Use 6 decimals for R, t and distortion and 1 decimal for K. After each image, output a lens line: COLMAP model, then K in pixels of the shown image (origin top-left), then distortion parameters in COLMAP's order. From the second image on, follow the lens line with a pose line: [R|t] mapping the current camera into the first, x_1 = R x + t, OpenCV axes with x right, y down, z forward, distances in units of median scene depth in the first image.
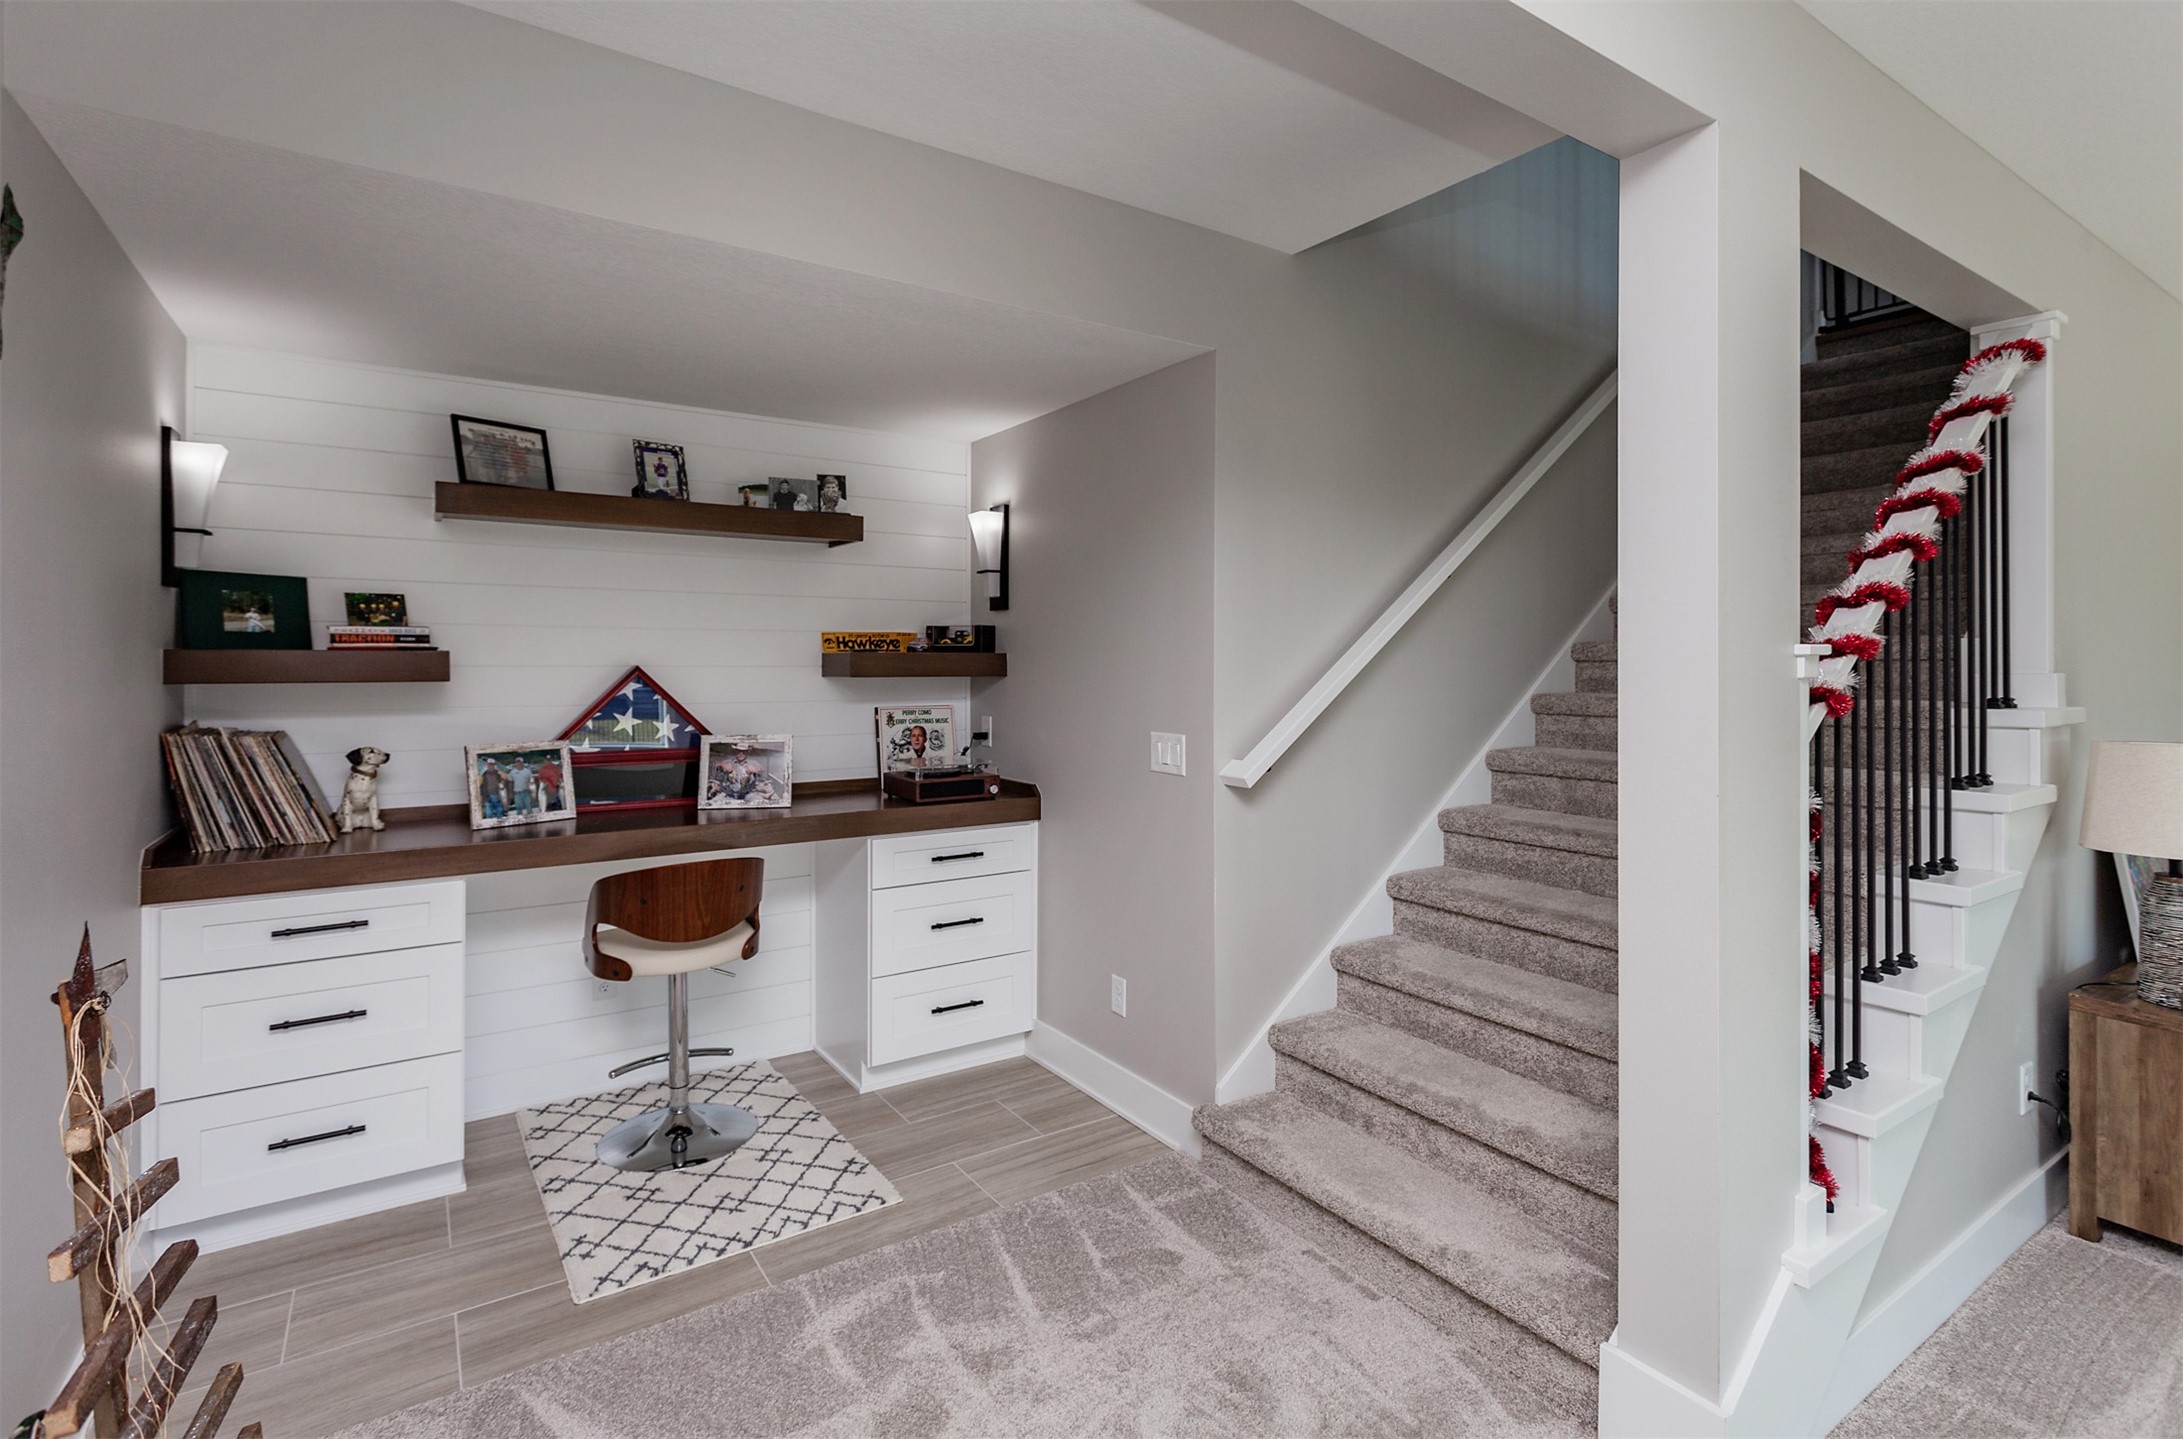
lens RADIAL K [[1052.8, 0, 1103.4], [0, 1052.8, 643.0], [0, 0, 1]] dist [-0.017524, 0.000932]
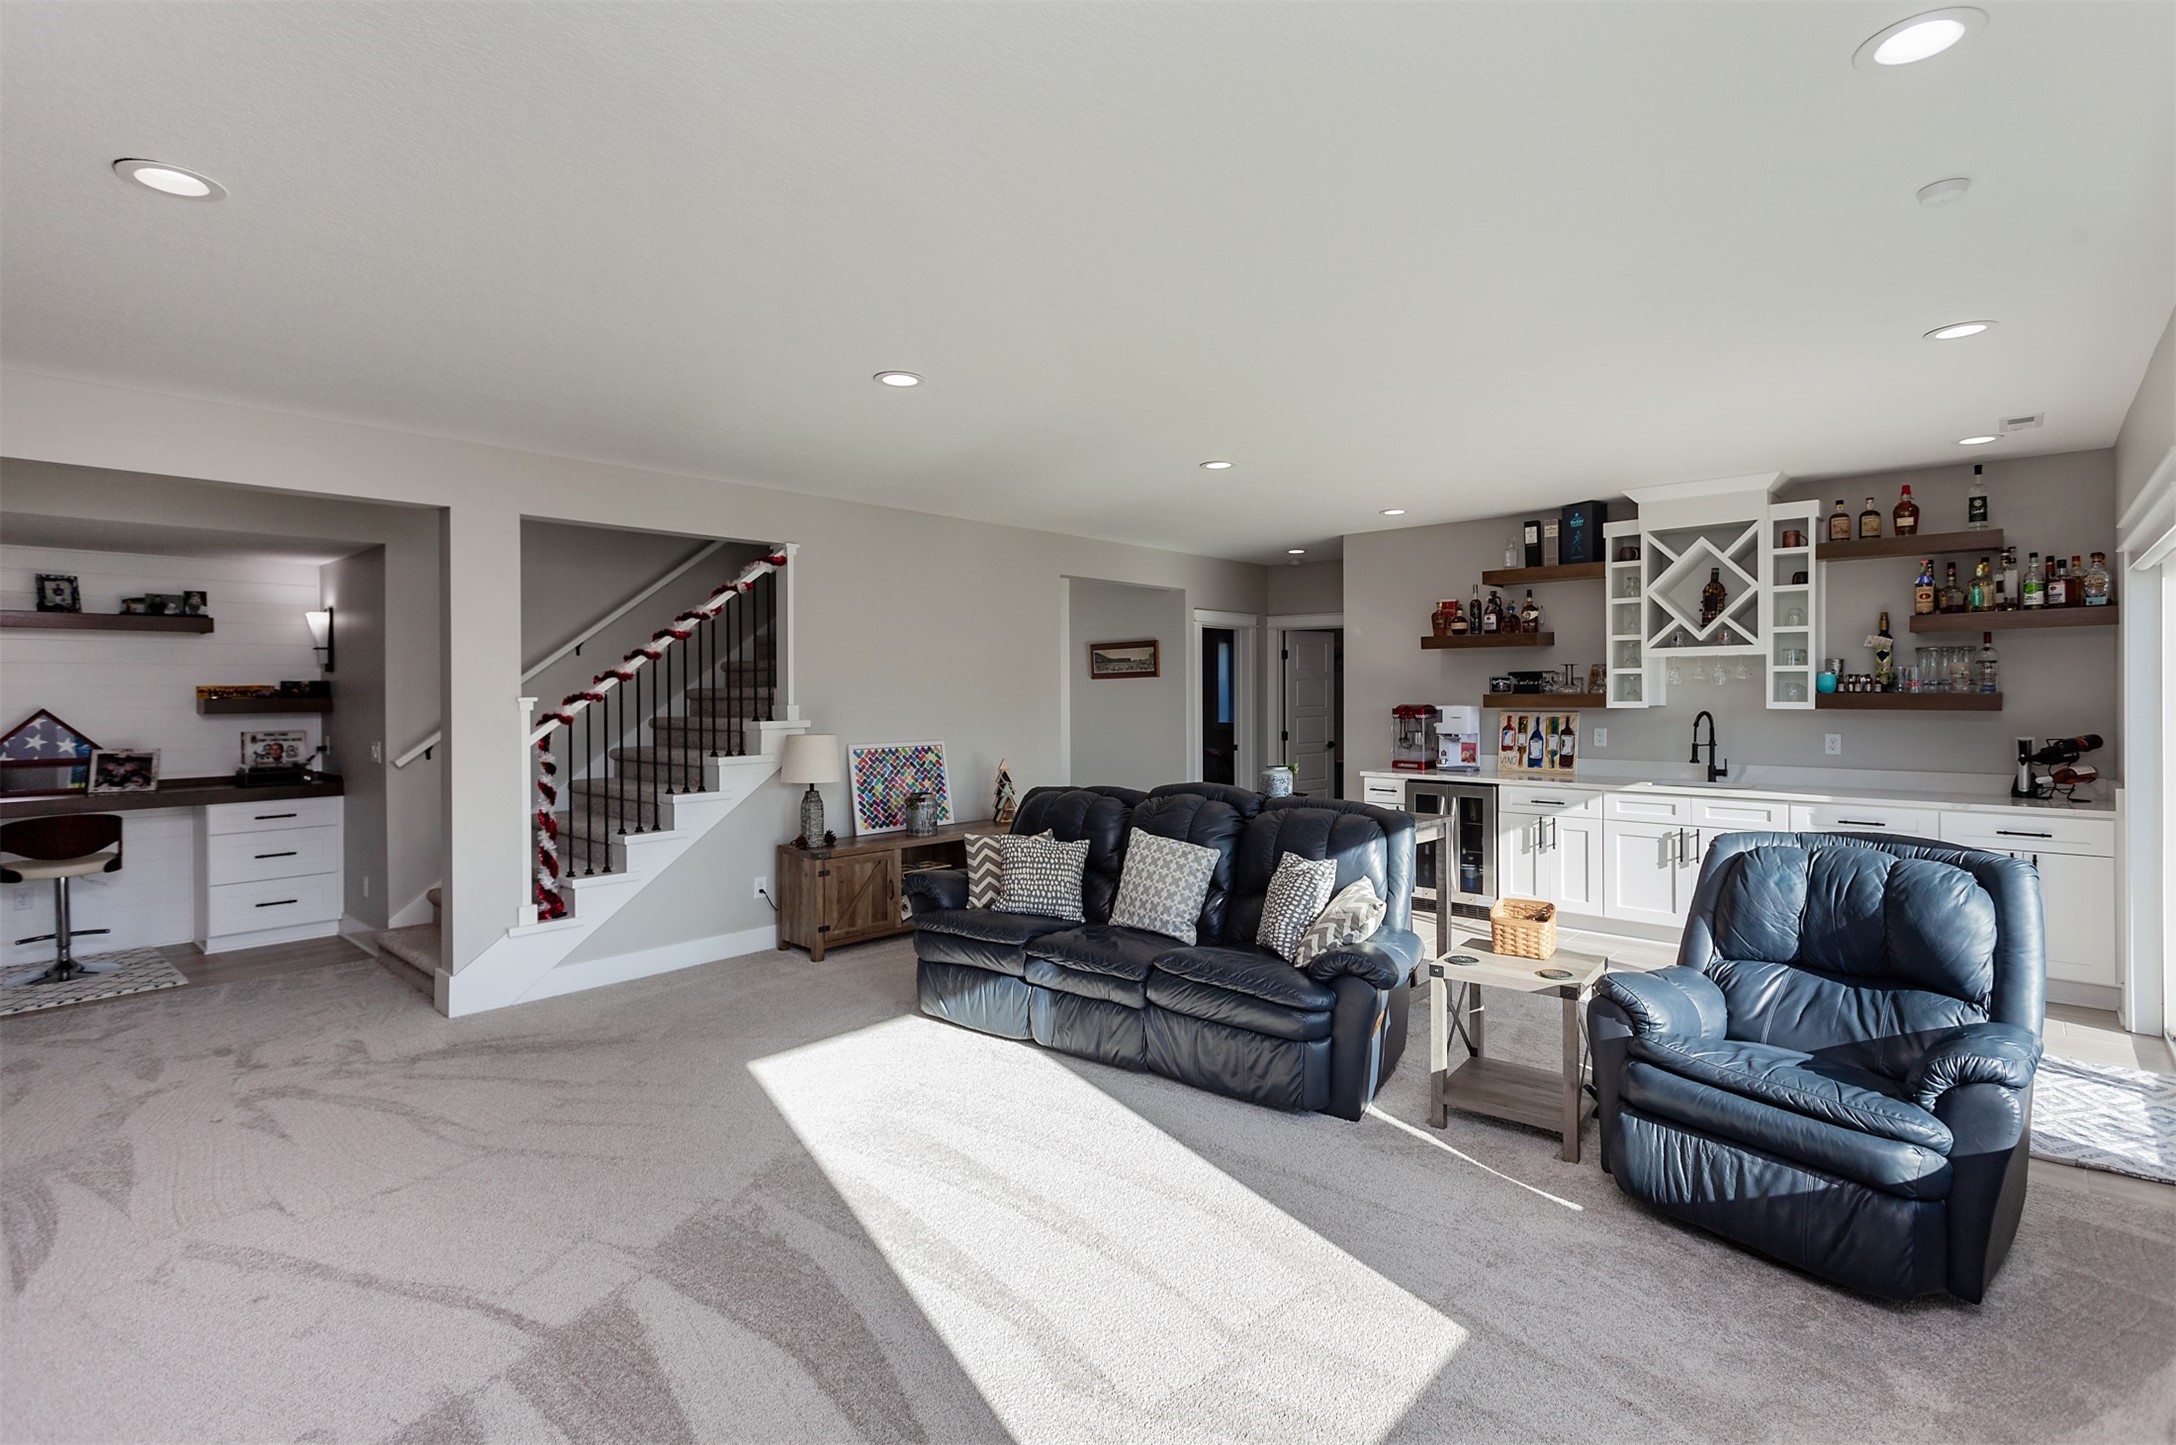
lens RADIAL K [[1025.8, 0, 1083.3], [0, 1025.8, 685.3], [0, 0, 1]] dist [0.001092, -0.000384]
pose [[0.967950, -0.007989, 0.251014, 0.743125], [0.005235, 0.999919, 0.011638, -0.025769], [-0.251087, -0.009951, 0.967913, -0.989395]]
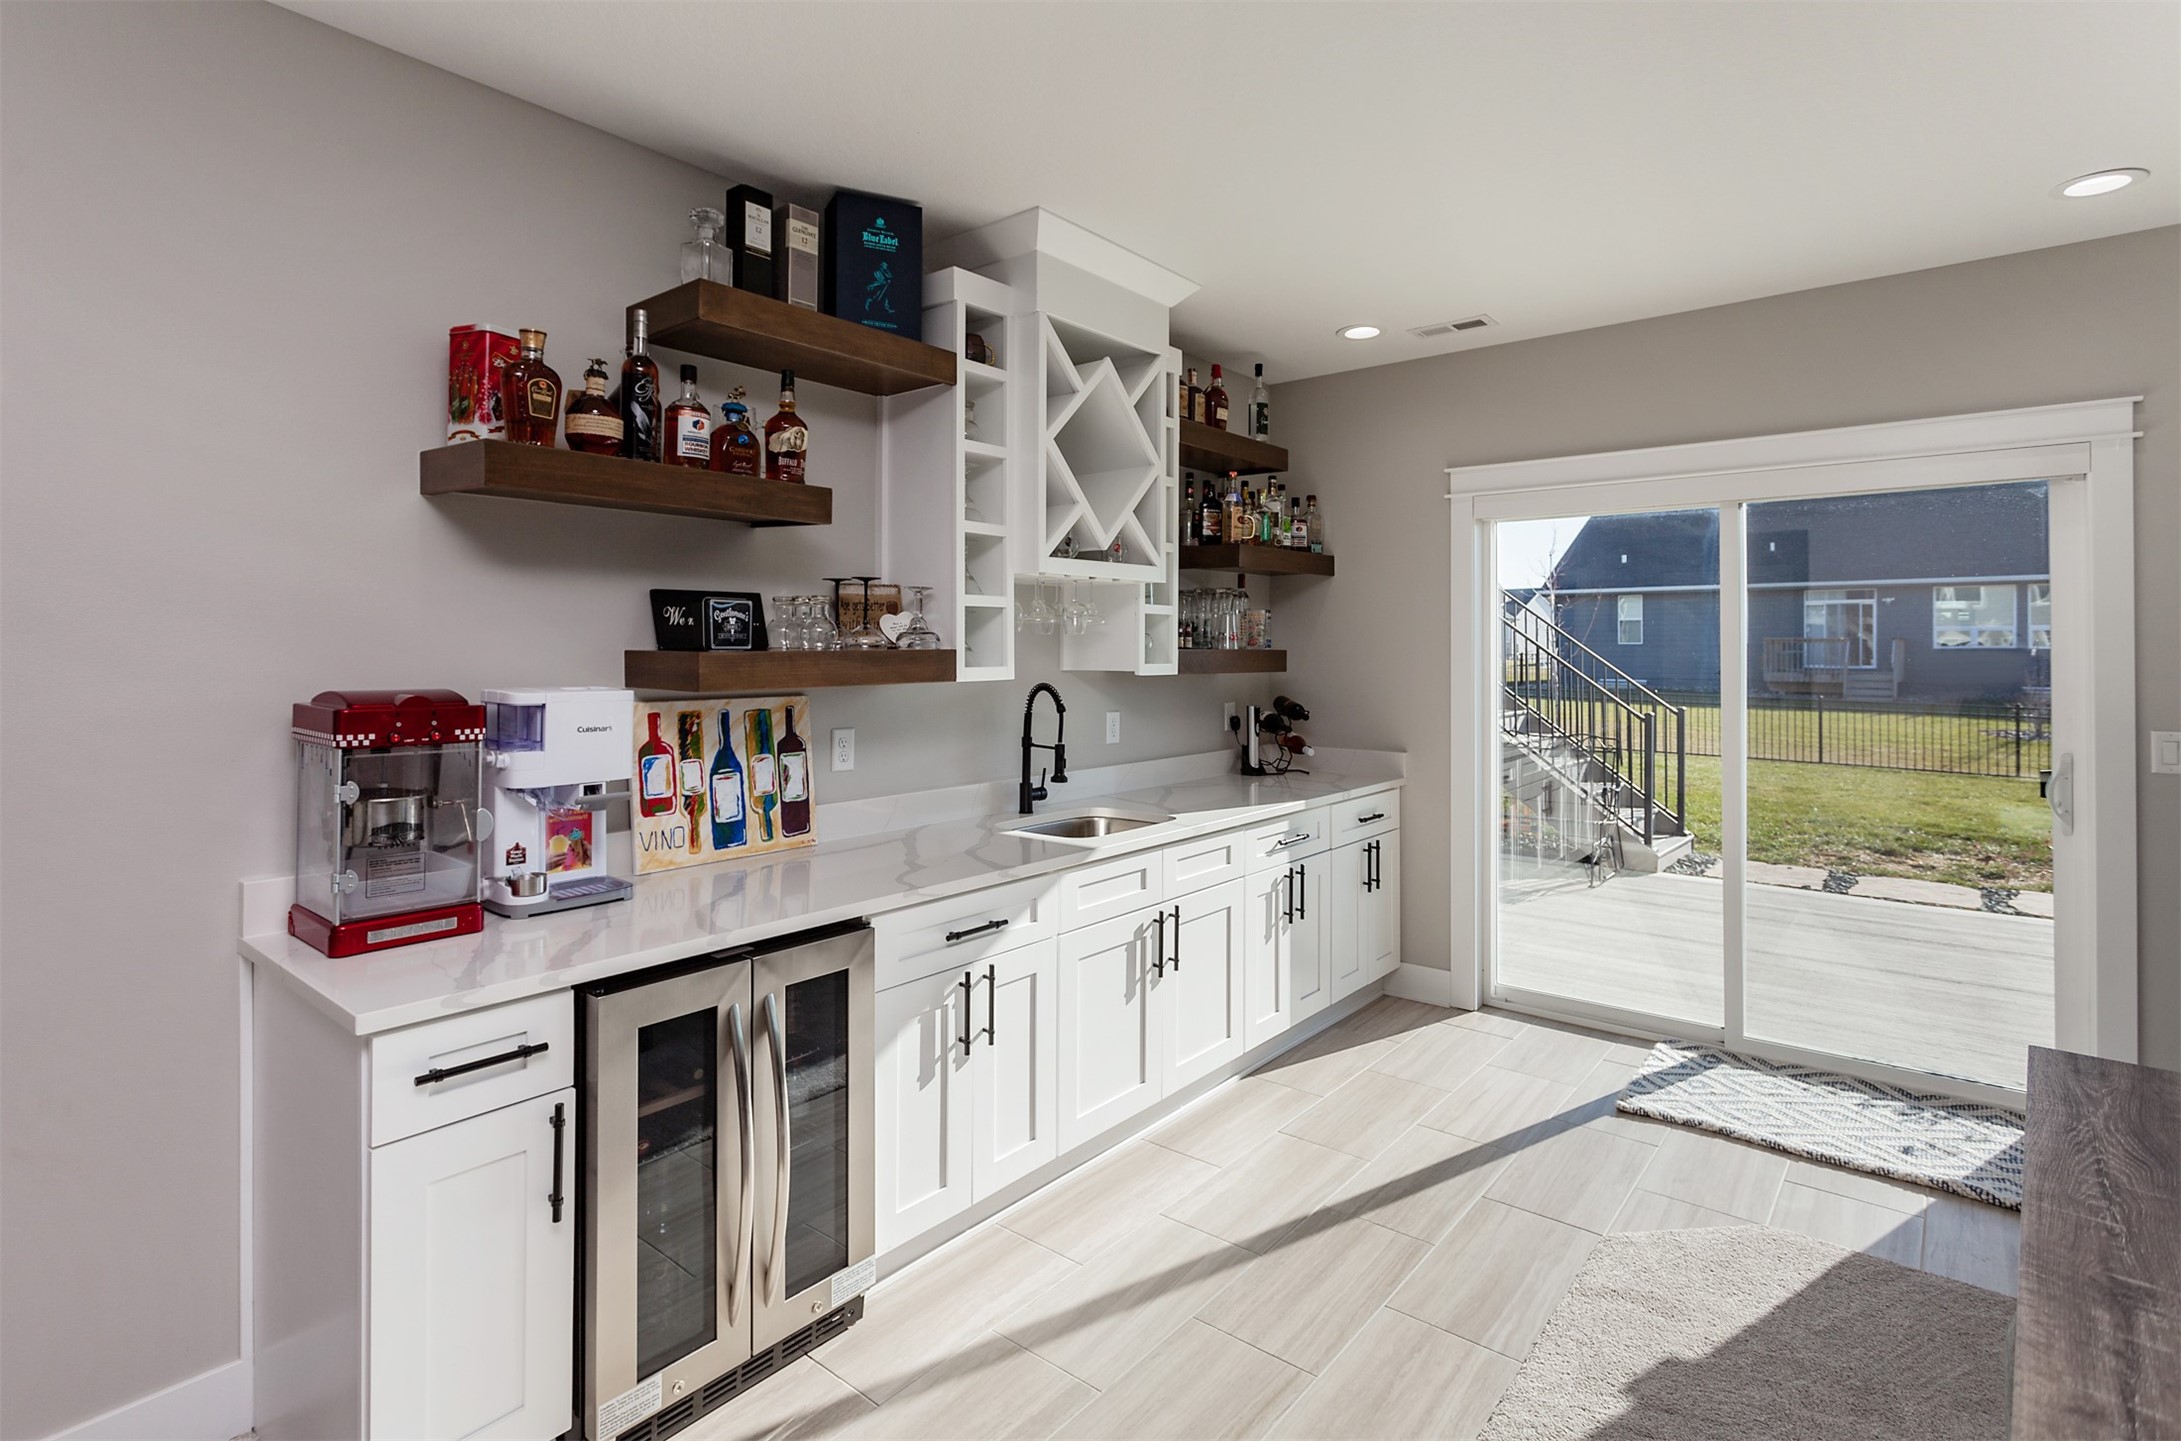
lens RADIAL K [[1051.8, 0, 1102.4], [0, 1051.8, 644.1], [0, 0, 1]] dist [-0.017524, 0.000932]
pose [[-0.298045, 0.001785, 0.954550, 1.252369], [-0.016236, 0.999844, -0.006940, 0.012500], [-0.954414, -0.017566, -0.297969, 0.604056]]
